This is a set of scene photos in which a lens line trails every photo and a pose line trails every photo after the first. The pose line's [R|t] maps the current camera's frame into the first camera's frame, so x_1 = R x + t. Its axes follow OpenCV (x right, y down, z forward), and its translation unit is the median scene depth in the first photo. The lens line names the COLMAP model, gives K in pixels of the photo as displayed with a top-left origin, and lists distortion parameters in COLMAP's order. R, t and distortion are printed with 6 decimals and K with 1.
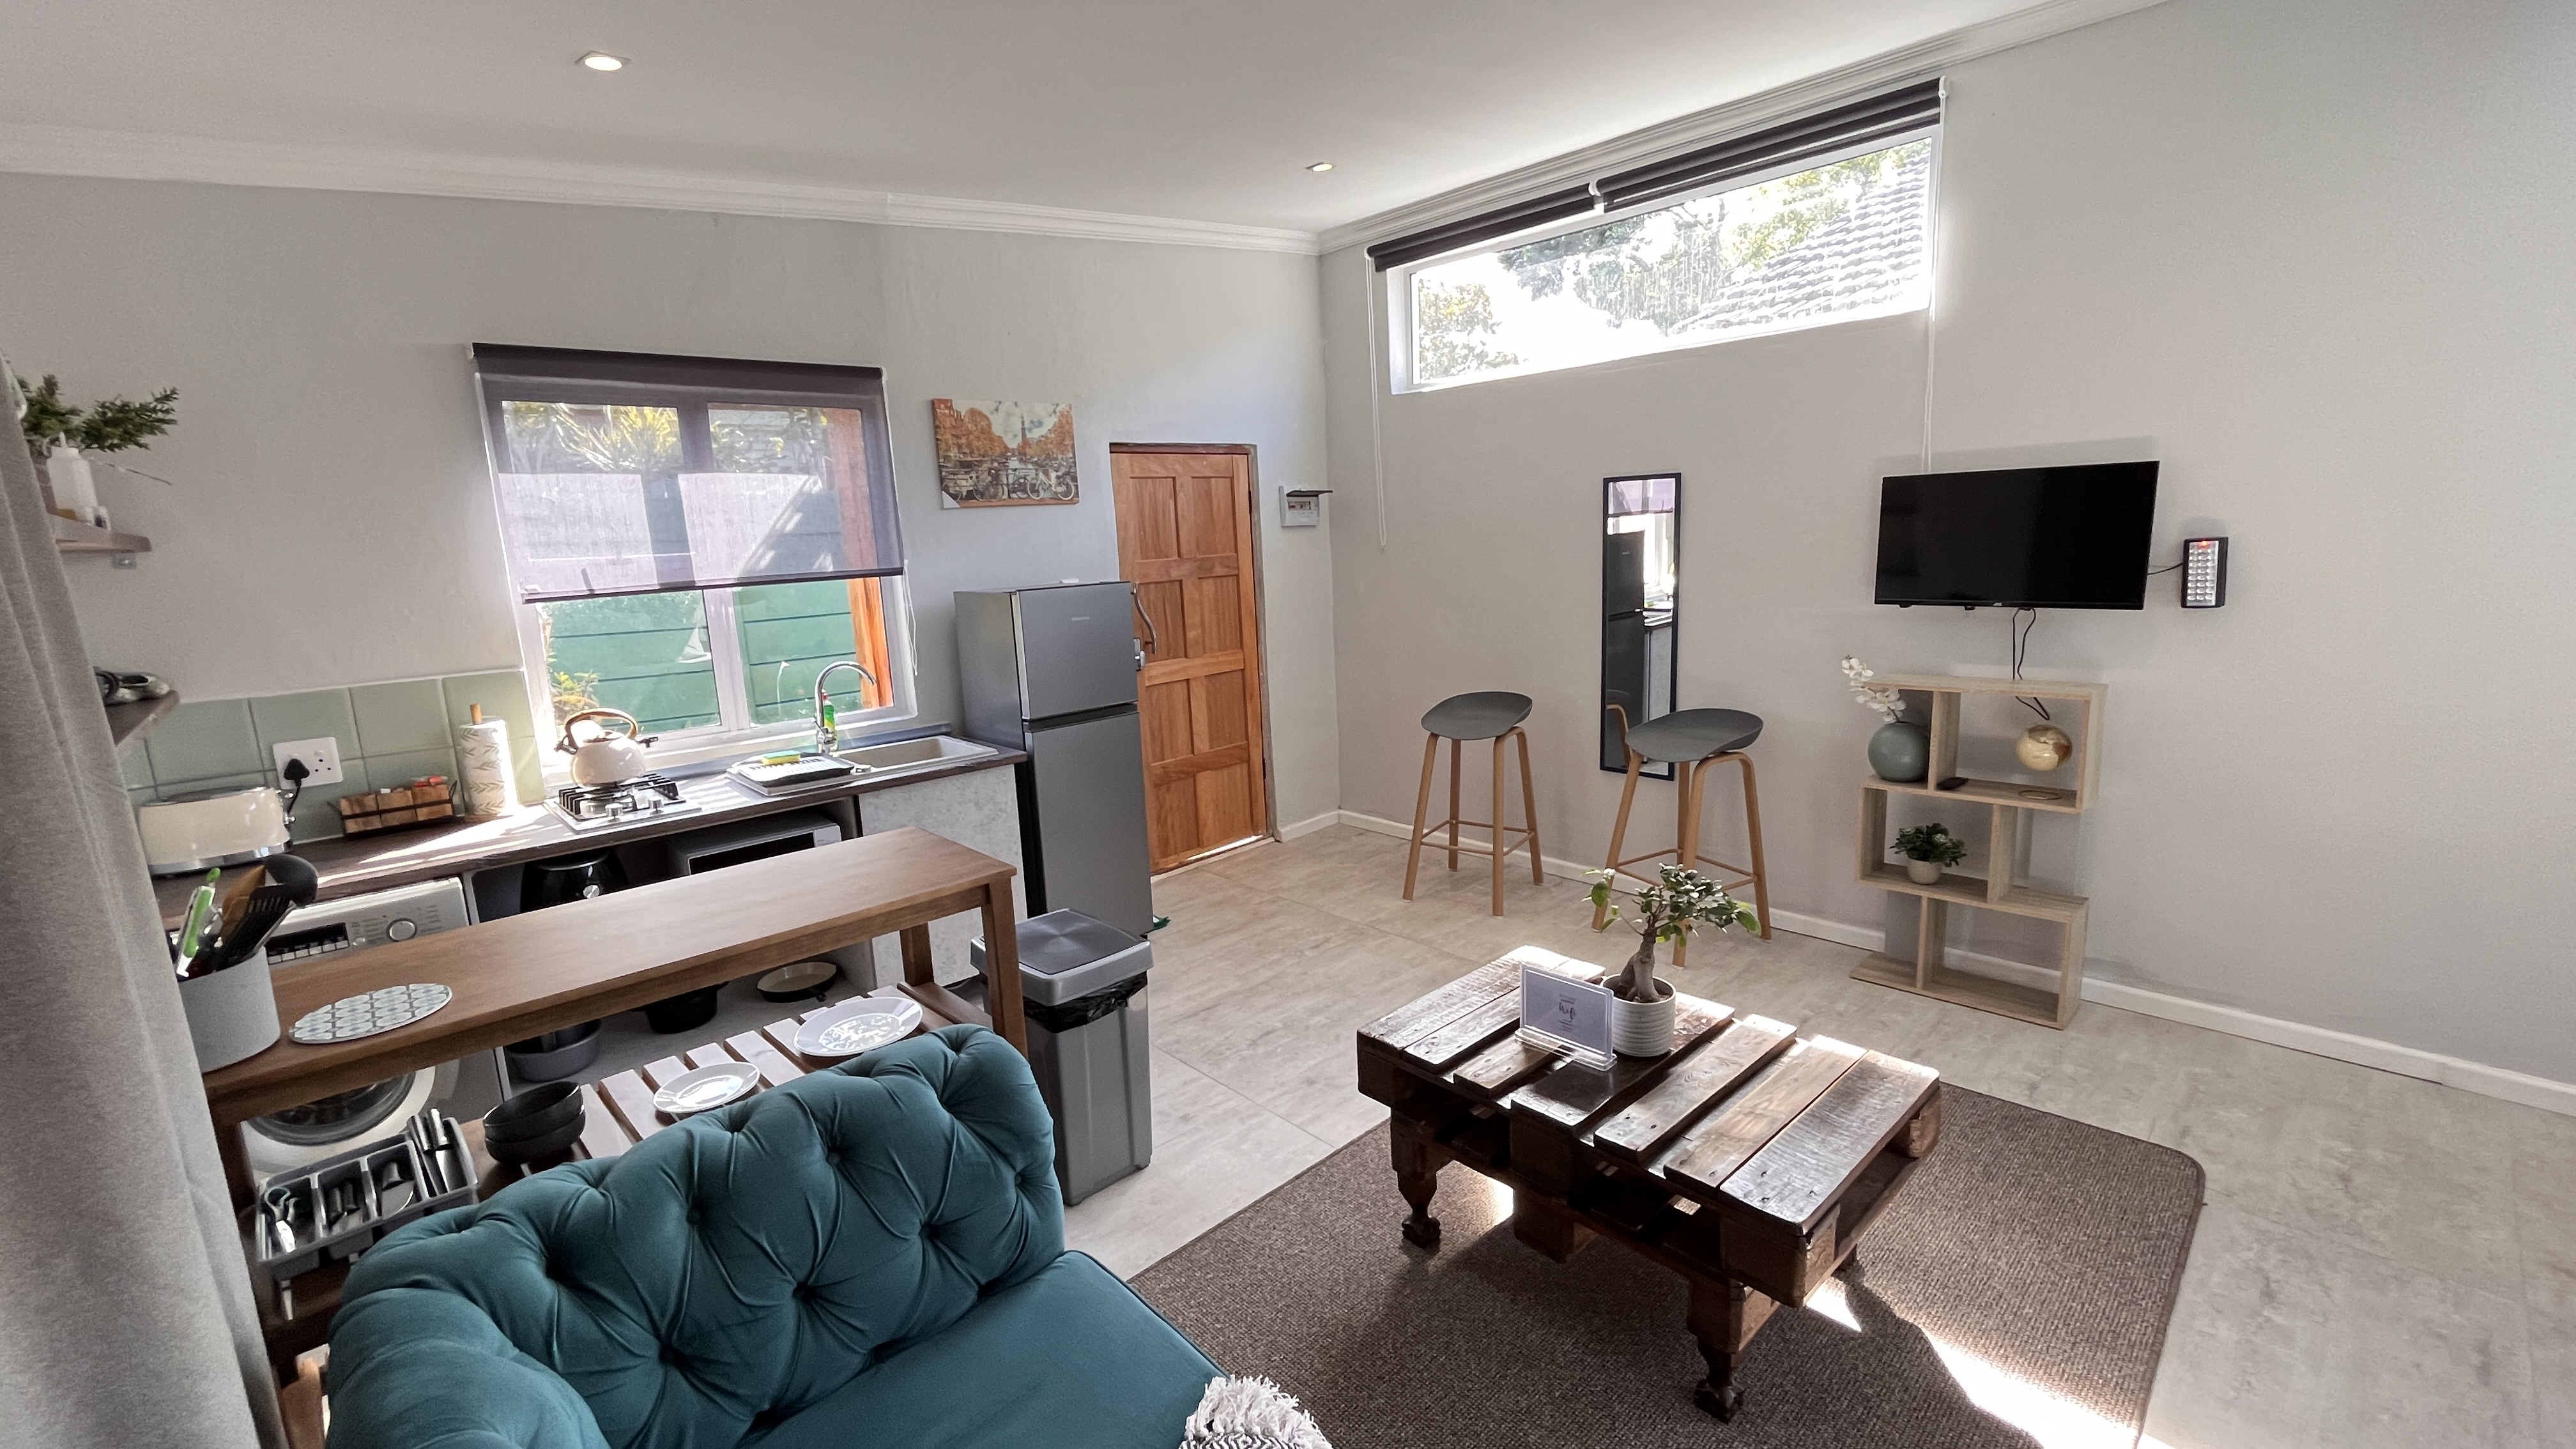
lens RADIAL K [[1050.9, 0, 1275.6], [0, 1050.9, 722.3], [0, 0, 1]] dist [-0.002395, 0.000758]
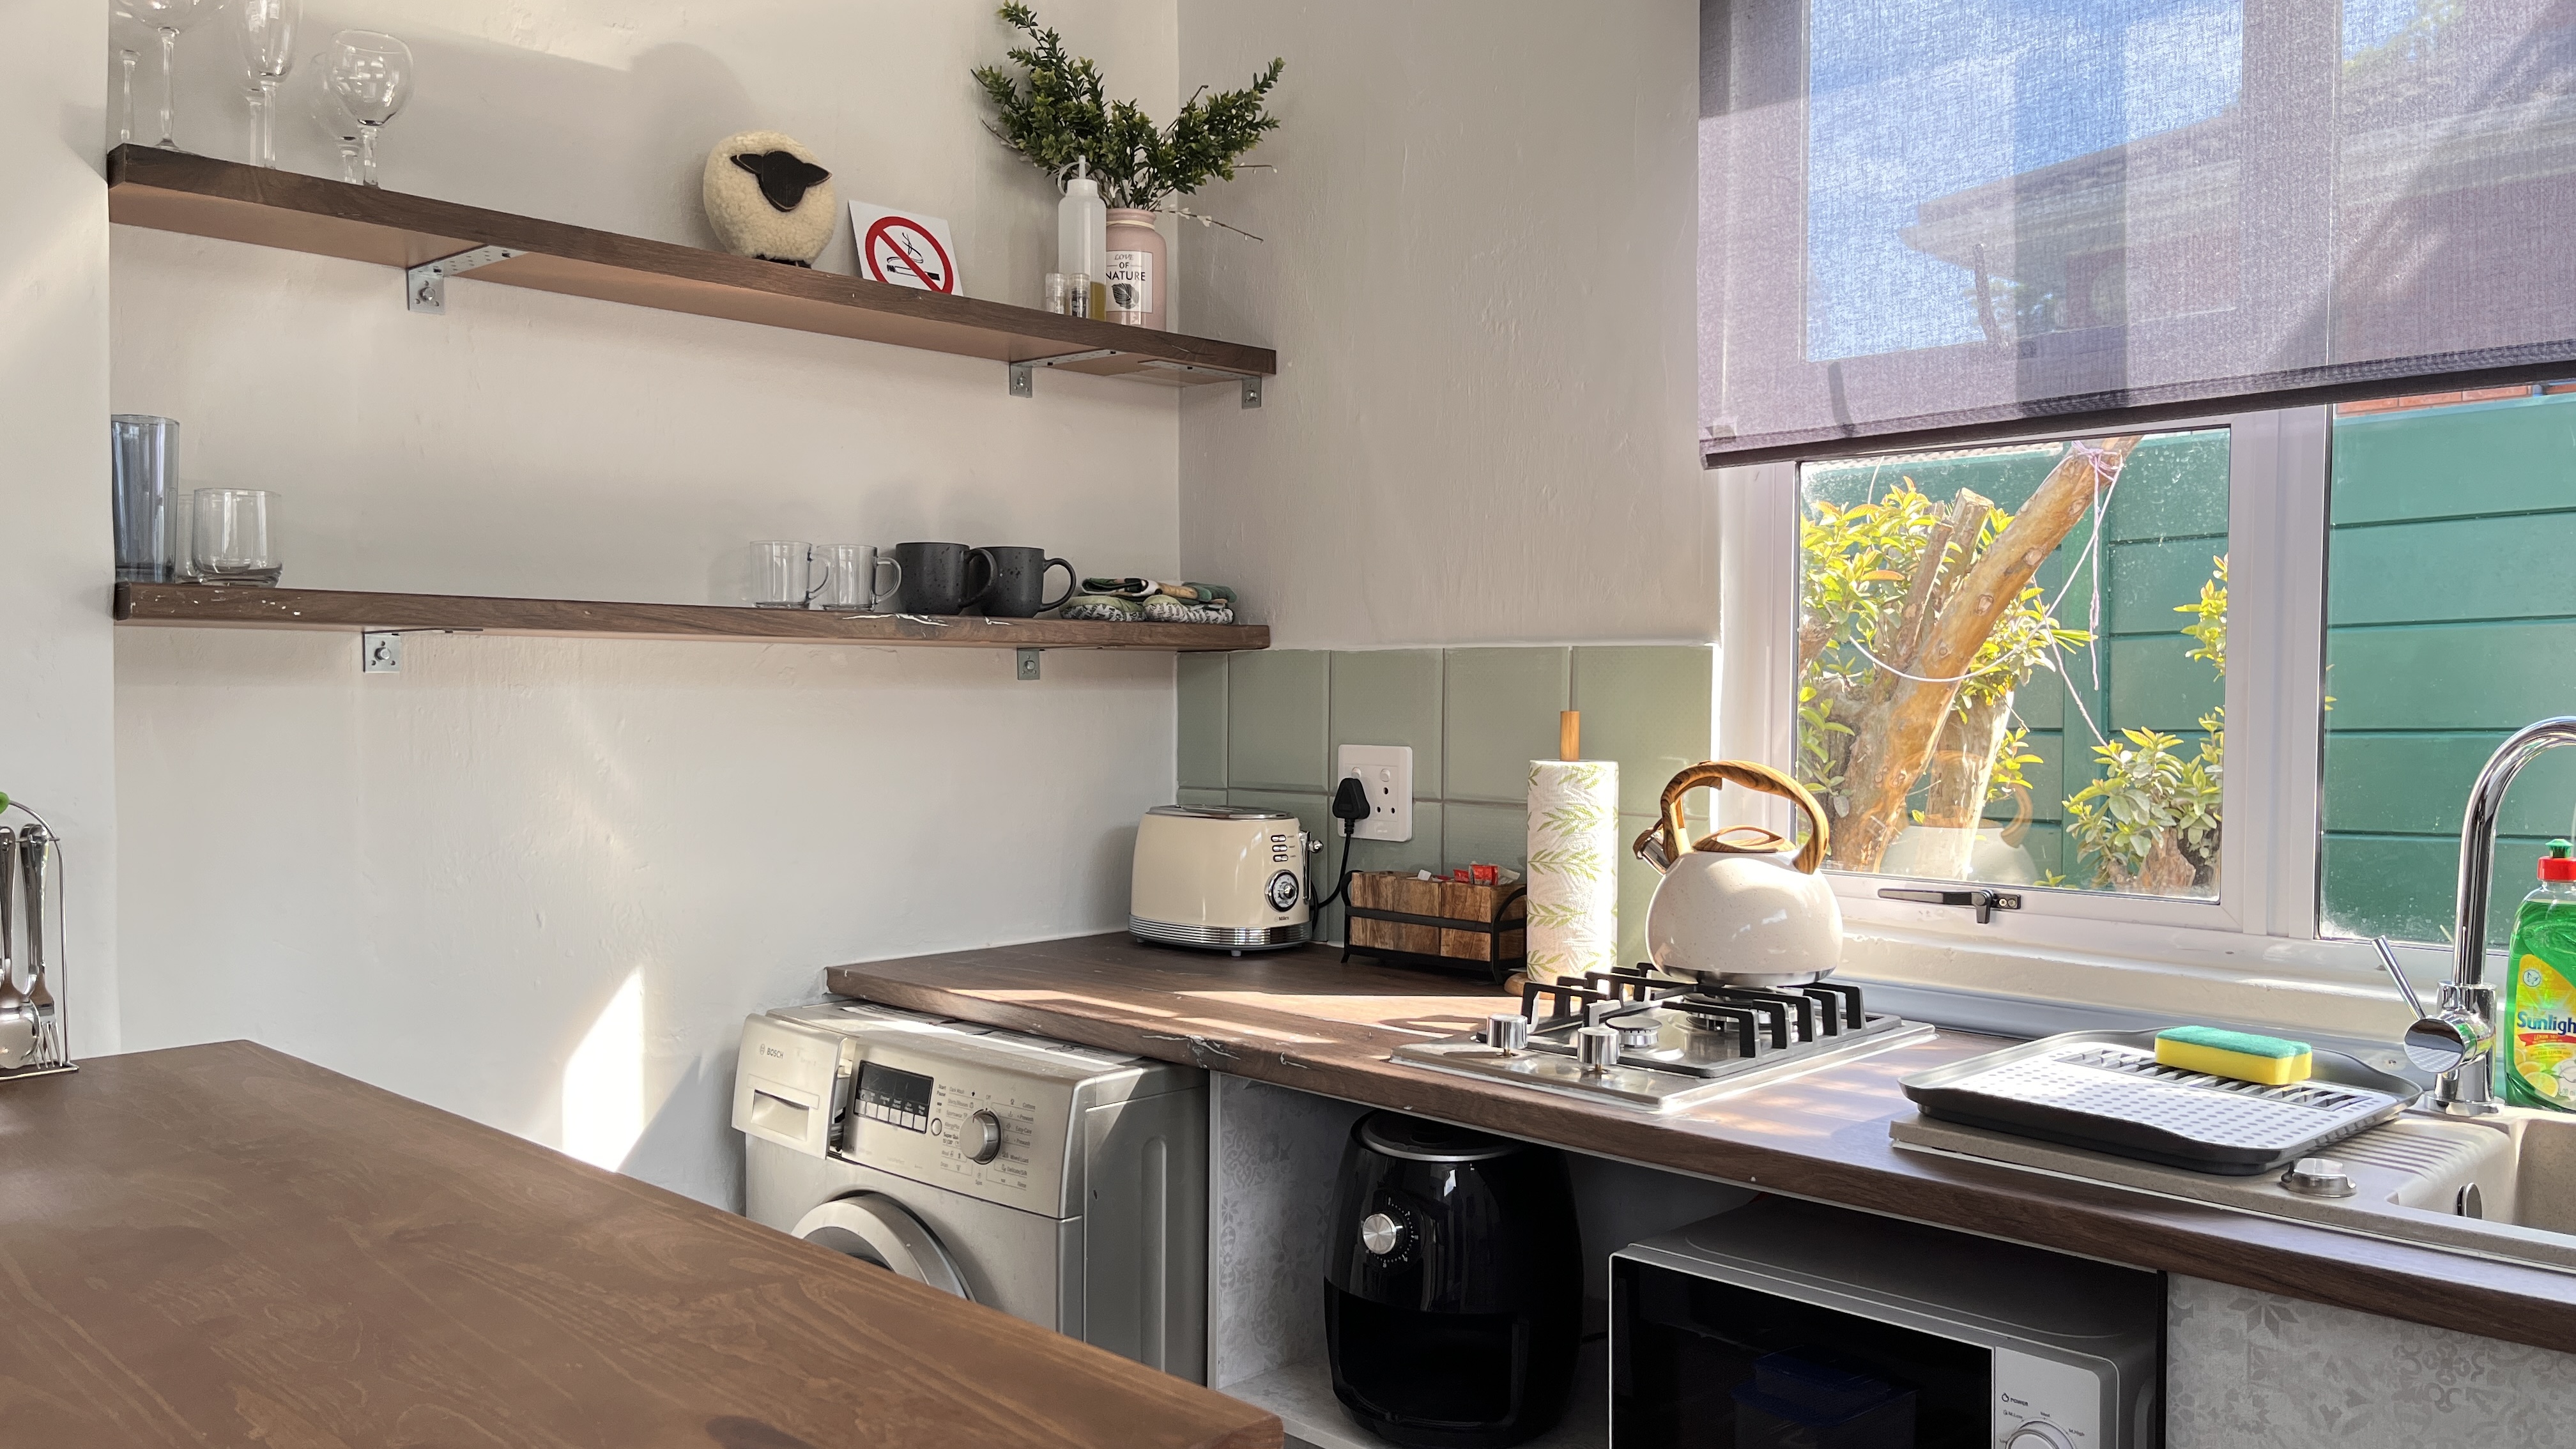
lens RADIAL K [[1977.5, 0, 1309.3], [0, 1977.5, 731.9], [0, 0, 1]] dist [0.050127, -0.075072]
pose [[0.047329, 0.067111, -0.996622, -0.002449], [-0.185528, 0.980970, 0.057247, -0.025281], [0.981499, 0.182192, 0.058880, 0.639865]]
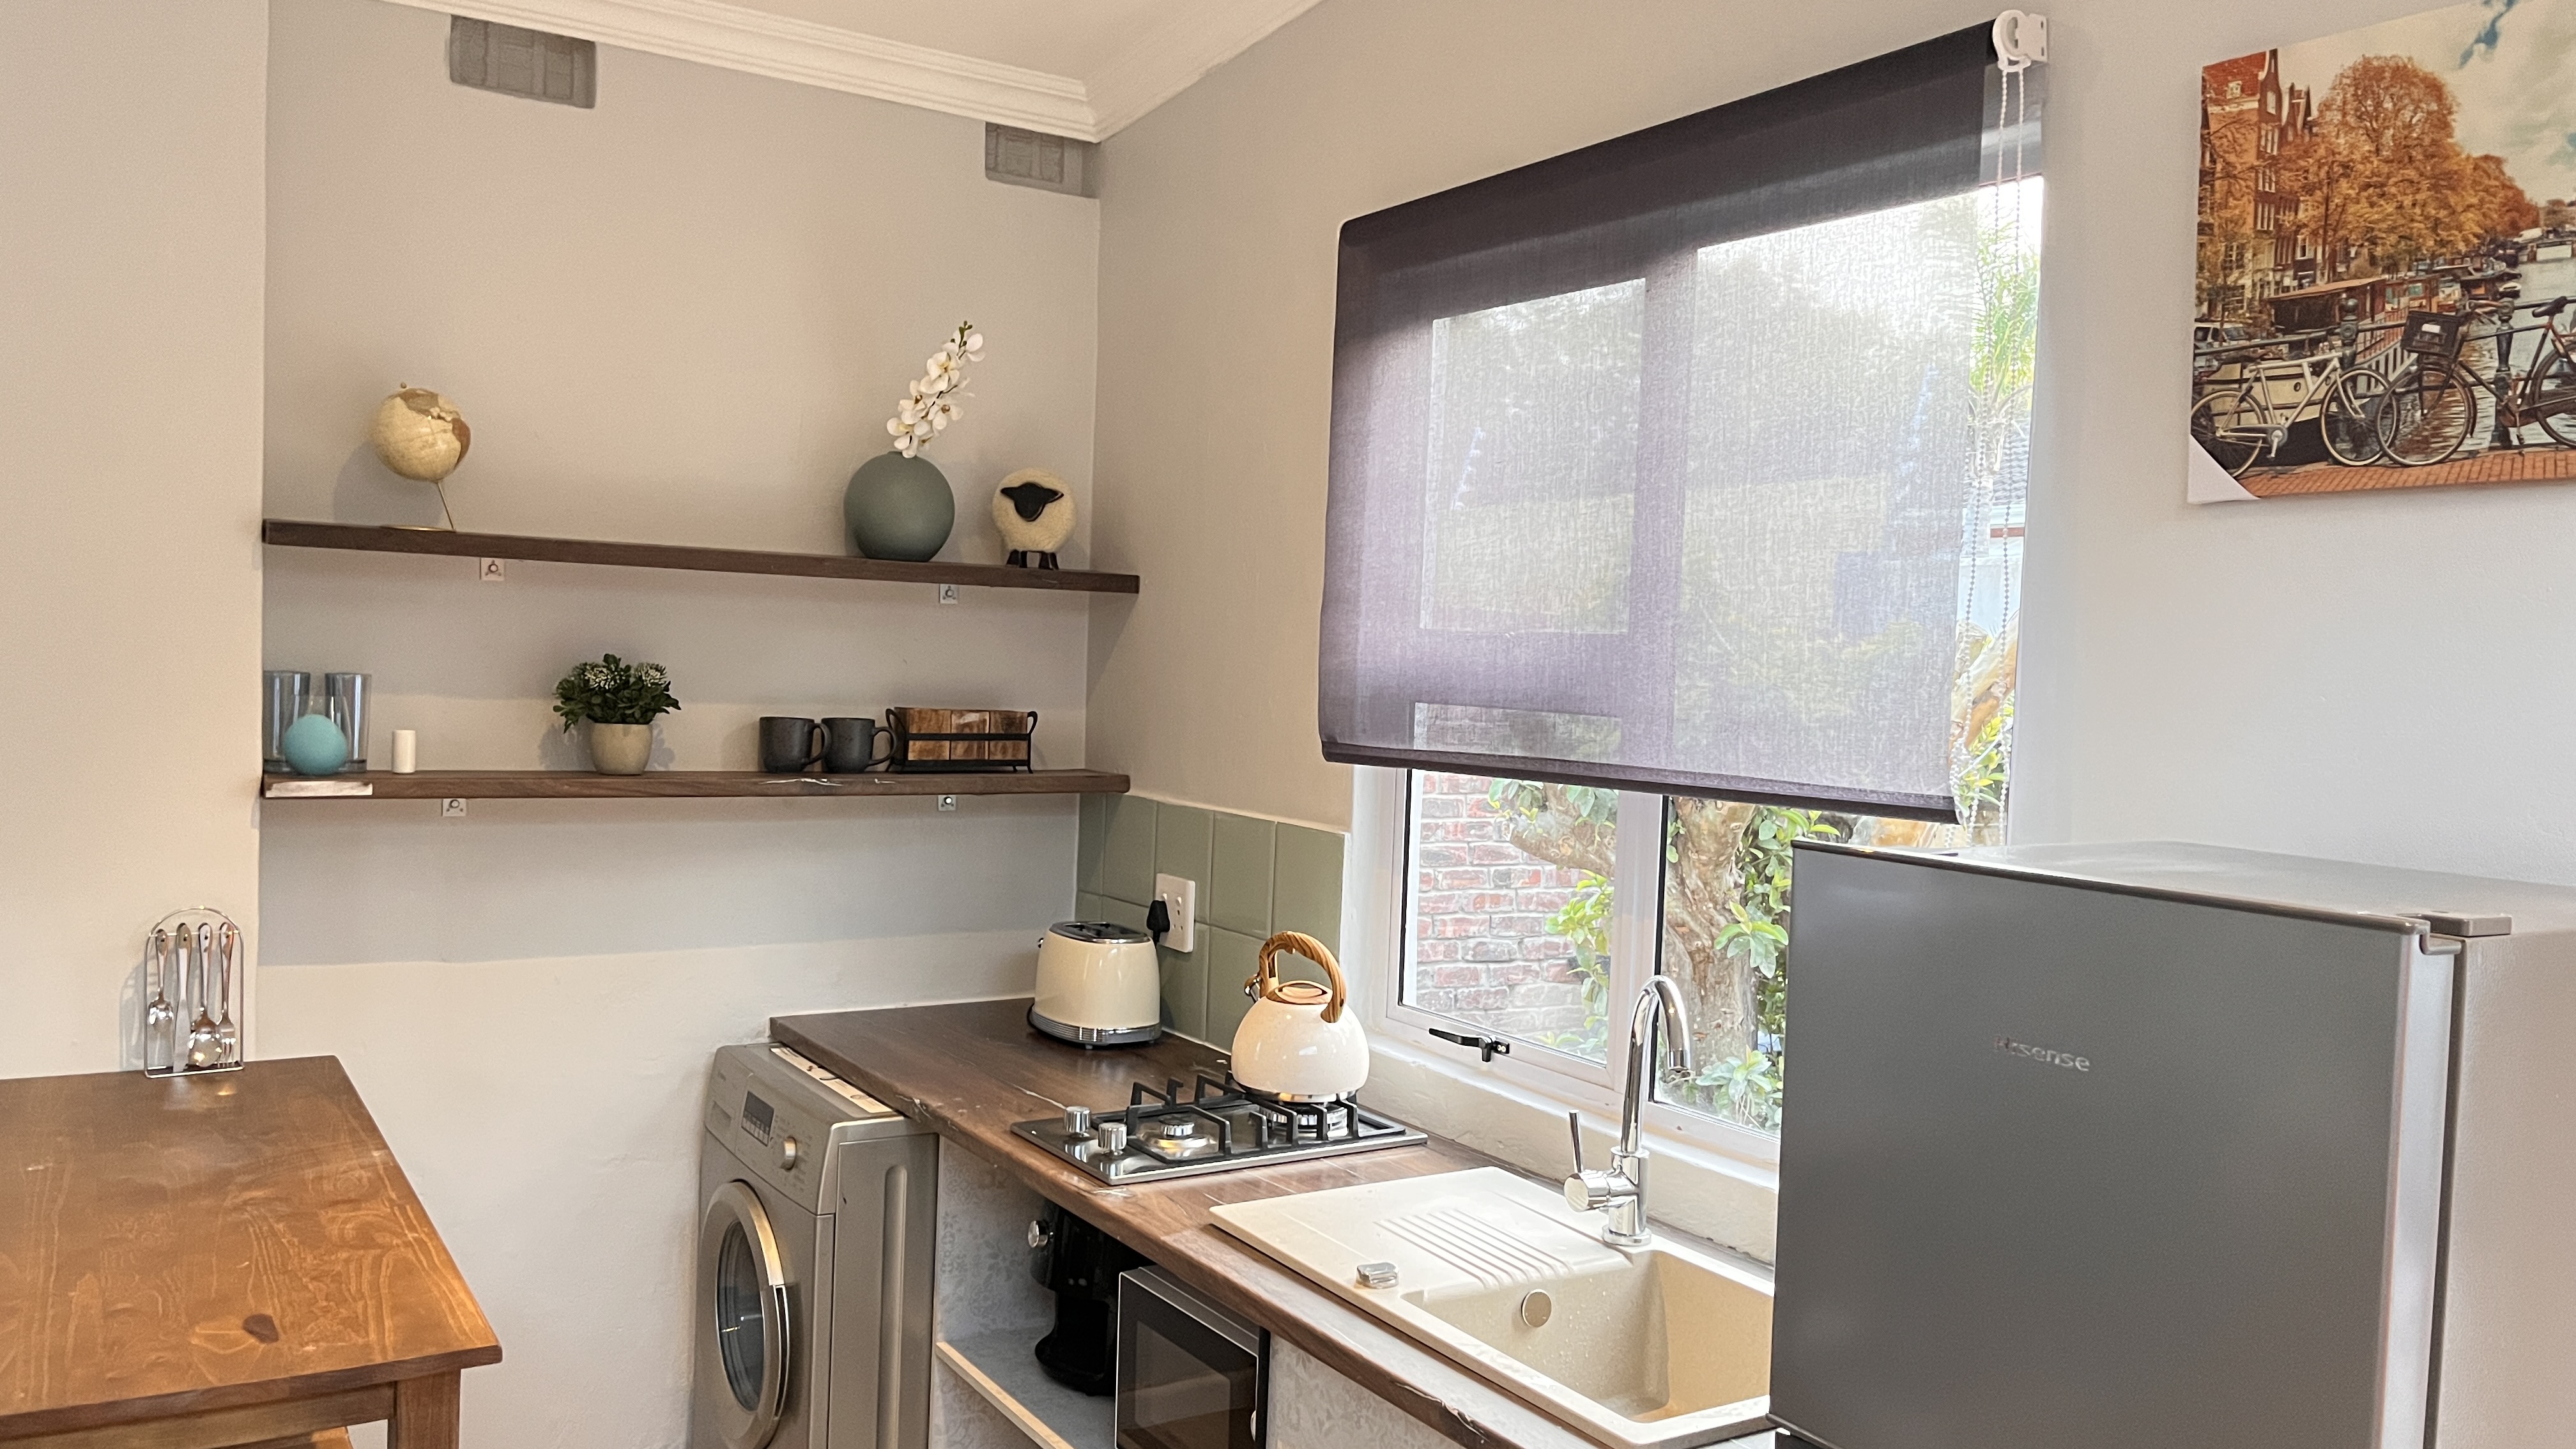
lens RADIAL K [[1977.5, 0, 1297.3], [0, 1977.5, 726.7], [0, 0, 1]] dist [0.050127, -0.075072]
pose [[-0.188184, 0.076128, -0.979179, 0.182583], [-0.204425, 0.972119, 0.114866, -0.162284], [0.960623, 0.221785, -0.167375, 0.880890]]
